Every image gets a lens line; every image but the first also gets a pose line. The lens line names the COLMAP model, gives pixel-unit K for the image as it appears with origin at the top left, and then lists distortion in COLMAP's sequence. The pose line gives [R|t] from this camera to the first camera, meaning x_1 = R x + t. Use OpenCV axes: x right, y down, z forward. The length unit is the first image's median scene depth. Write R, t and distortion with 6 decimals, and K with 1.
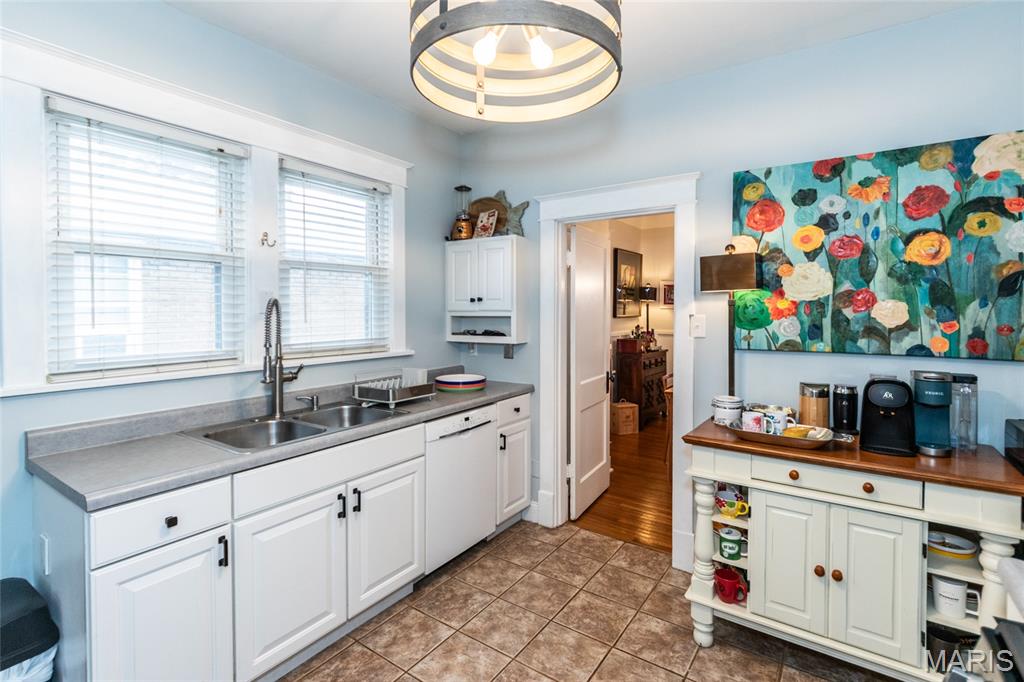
lens RADIAL K [[489.5, 0, 496.5], [0, 489.5, 321.3], [0, 0, 1]] dist [-0.002998, -0.003207]
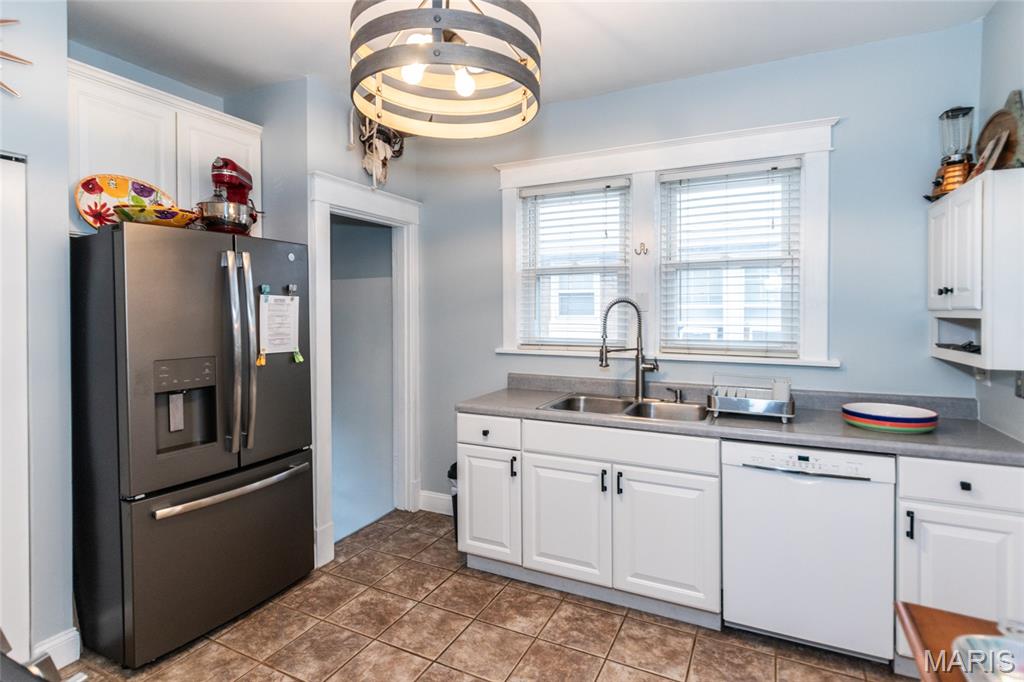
lens RADIAL K [[489.5, 0, 541.8], [0, 489.5, 319.8], [0, 0, 1]] dist [-0.002998, -0.003207]
pose [[0.185991, 0.018351, -0.982380, 0.689193], [-0.024313, 0.999605, 0.014070, -0.007081], [0.982251, 0.021268, 0.186364, 0.576378]]
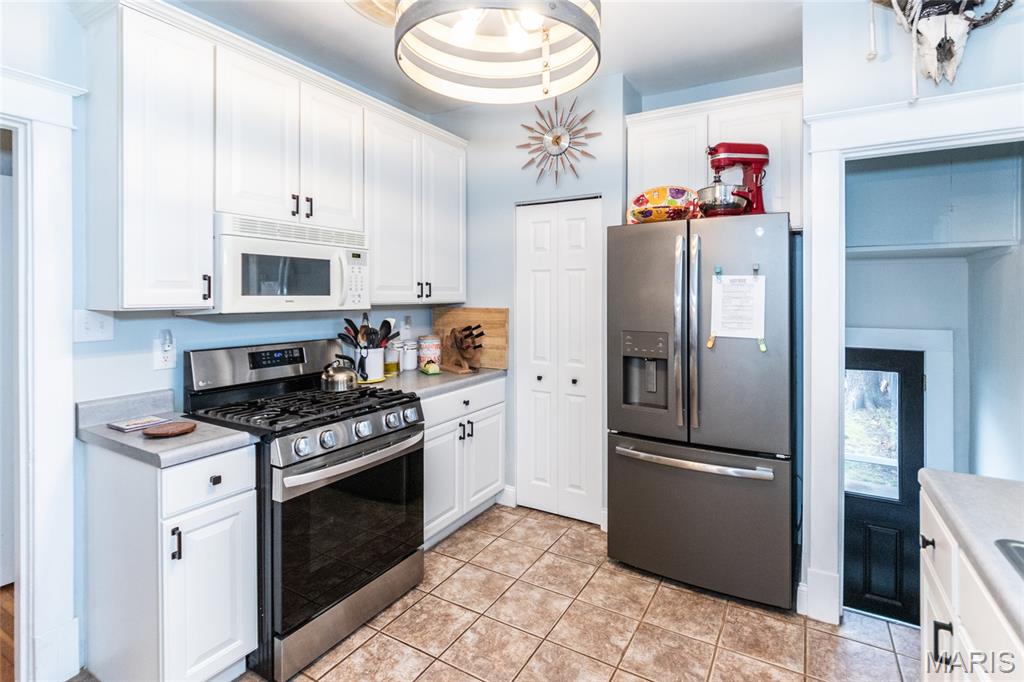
lens RADIAL K [[489.5, 0, 501.5], [0, 489.5, 301.0], [0, 0, 1]] dist [-0.002998, -0.003207]
pose [[-0.996017, -0.001467, -0.089155, 0.091327], [-0.005153, 0.999140, 0.041135, -0.017736], [0.089018, 0.041431, -0.995168, 1.147208]]
